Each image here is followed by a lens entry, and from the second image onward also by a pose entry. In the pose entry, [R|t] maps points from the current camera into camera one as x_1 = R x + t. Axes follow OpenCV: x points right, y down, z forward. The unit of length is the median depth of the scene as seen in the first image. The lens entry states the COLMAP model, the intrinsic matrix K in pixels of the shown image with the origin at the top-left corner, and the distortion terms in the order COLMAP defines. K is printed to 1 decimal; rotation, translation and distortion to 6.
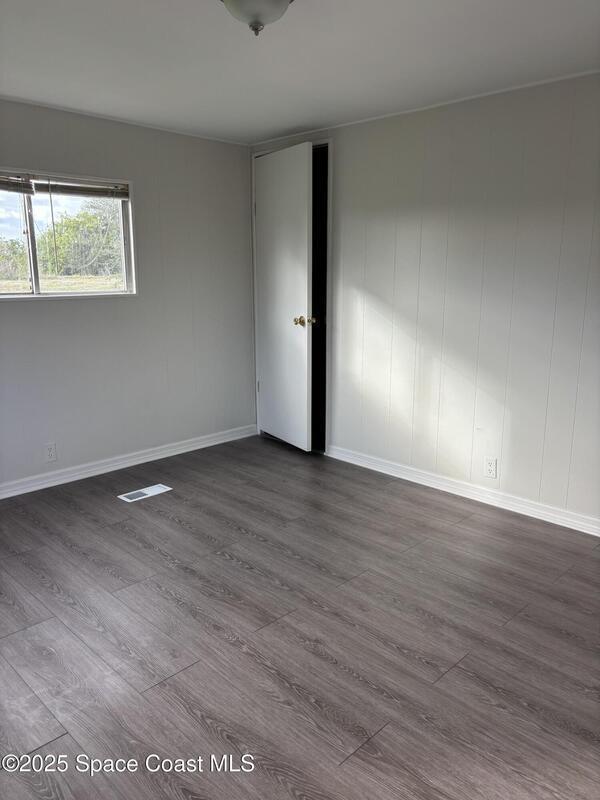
lens RADIAL K [[602.1, 0, 299.5], [0, 602.1, 402.7], [0, 0, 1]] dist [0.049190, -0.067231]
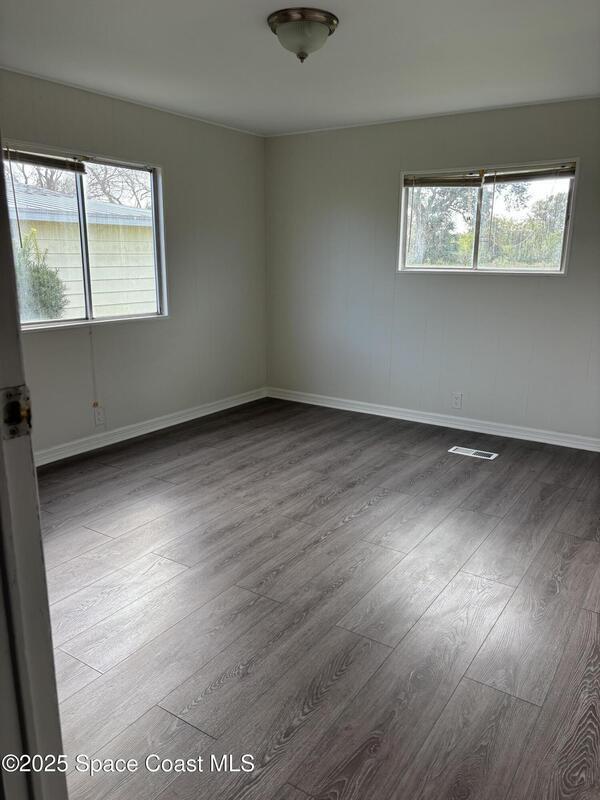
lens RADIAL K [[602.1, 0, 299.5], [0, 602.1, 402.7], [0, 0, 1]] dist [0.049190, -0.067231]
pose [[0.211662, 0.245224, -0.946078, 0.774371], [-0.229161, 0.953477, 0.195873, -0.090111], [0.950097, 0.175346, 0.258010, 0.441961]]
